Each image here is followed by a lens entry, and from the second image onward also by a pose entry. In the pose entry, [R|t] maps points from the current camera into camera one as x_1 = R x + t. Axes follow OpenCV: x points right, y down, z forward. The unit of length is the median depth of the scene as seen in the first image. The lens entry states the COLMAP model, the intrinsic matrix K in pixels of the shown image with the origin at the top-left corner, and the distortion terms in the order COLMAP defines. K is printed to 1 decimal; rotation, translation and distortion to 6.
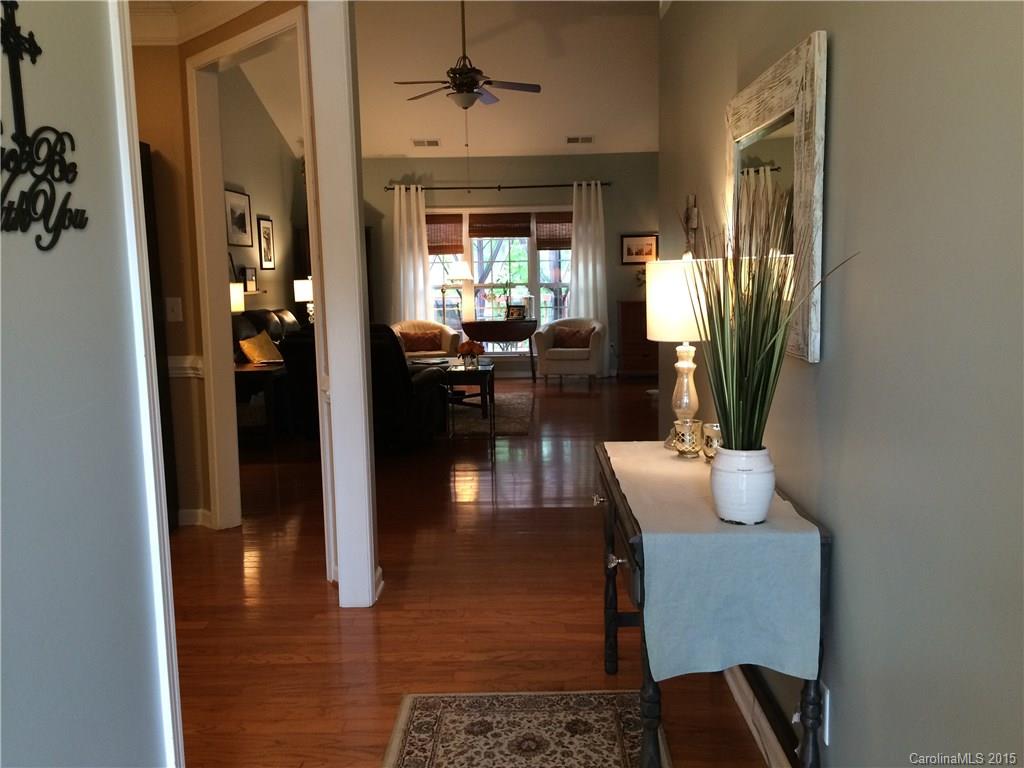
lens RADIAL K [[864.8, 0, 517.8], [0, 864.8, 384.1], [0, 0, 1]] dist [0.089094, -0.128296]
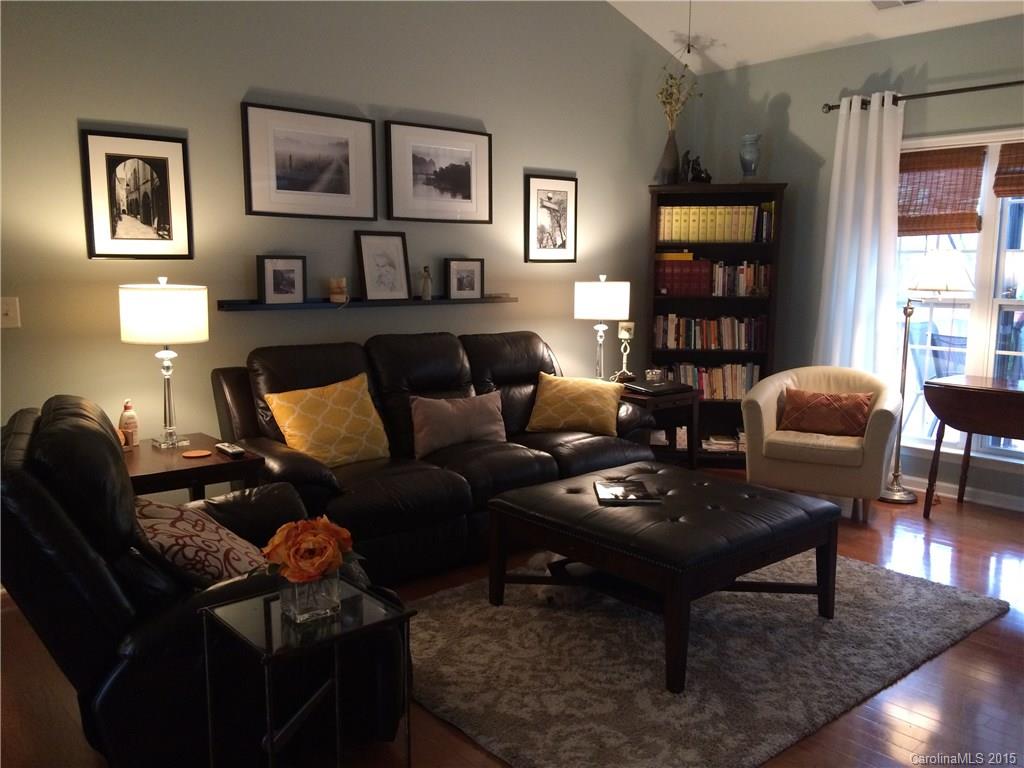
lens RADIAL K [[864.8, 0, 517.8], [0, 864.8, 384.1], [0, 0, 1]] dist [0.089094, -0.128296]
pose [[0.674196, 0.123038, -0.728232, 0.122834], [-0.112918, 0.991605, 0.062997, -0.073629], [0.729870, 0.039758, 0.682429, 0.513650]]
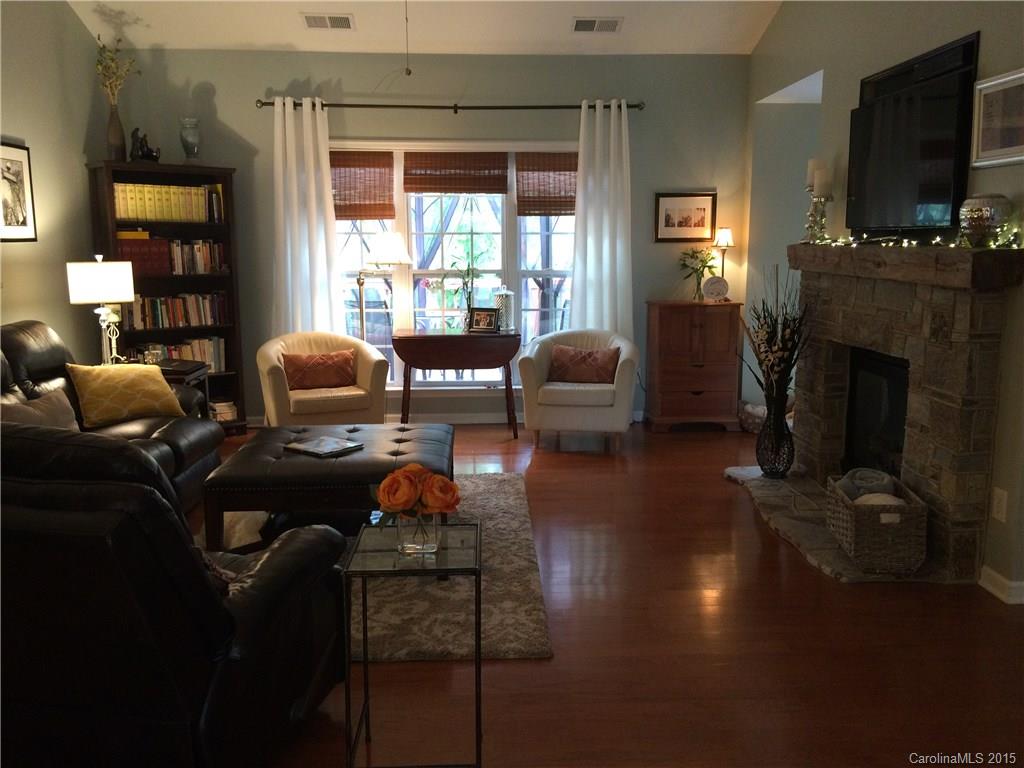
lens RADIAL K [[864.8, 0, 517.8], [0, 864.8, 384.1], [0, 0, 1]] dist [0.089094, -0.128296]
pose [[0.996883, 0.003102, 0.078832, -0.025249], [-0.005593, 0.999491, 0.031396, -0.056630], [-0.078694, -0.031739, 0.996393, 0.396590]]
